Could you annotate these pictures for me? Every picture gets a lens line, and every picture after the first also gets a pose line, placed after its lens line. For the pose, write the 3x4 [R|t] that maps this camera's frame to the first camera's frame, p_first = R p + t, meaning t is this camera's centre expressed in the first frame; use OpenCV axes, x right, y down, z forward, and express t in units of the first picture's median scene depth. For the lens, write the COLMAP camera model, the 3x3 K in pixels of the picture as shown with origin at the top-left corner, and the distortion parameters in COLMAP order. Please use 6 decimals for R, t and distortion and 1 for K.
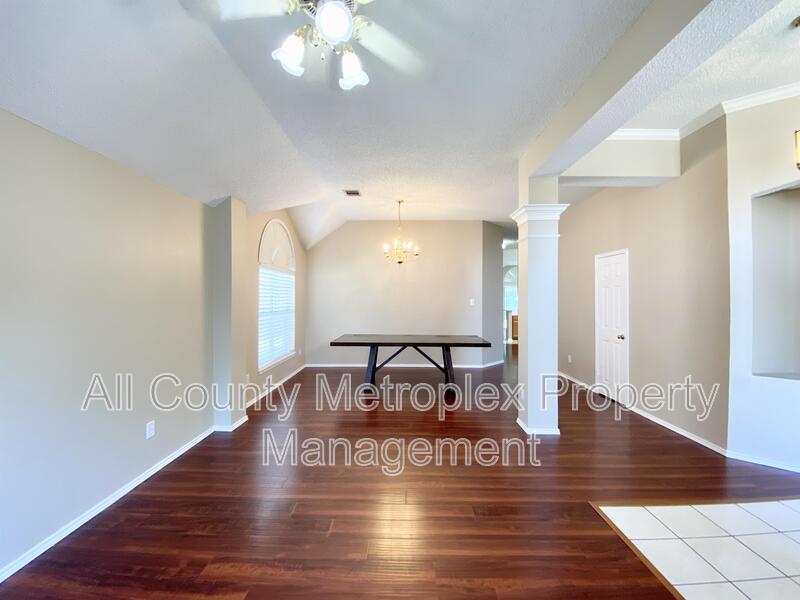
lens RADIAL K [[325.3, 0, 400.0], [0, 325.3, 300.0], [0, 0, 1]] dist [-0.000186, -0.000123]
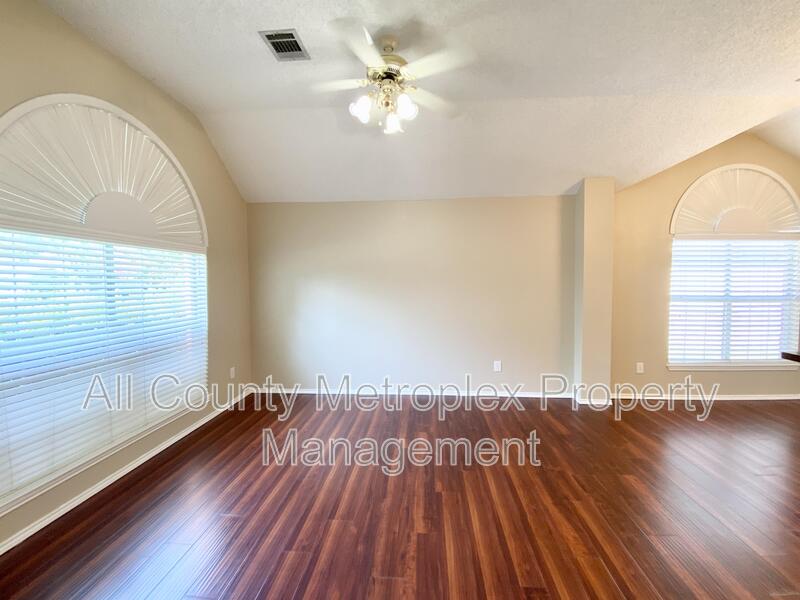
lens RADIAL K [[331.7, 0, 401.9], [0, 331.7, 295.8], [0, 0, 1]] dist [-0.000655, -0.000085]
pose [[-0.049326, 0.034340, -0.998192, 0.585295], [-0.011239, 0.999326, 0.034934, 0.023069], [0.998719, 0.012941, -0.048907, 0.498570]]
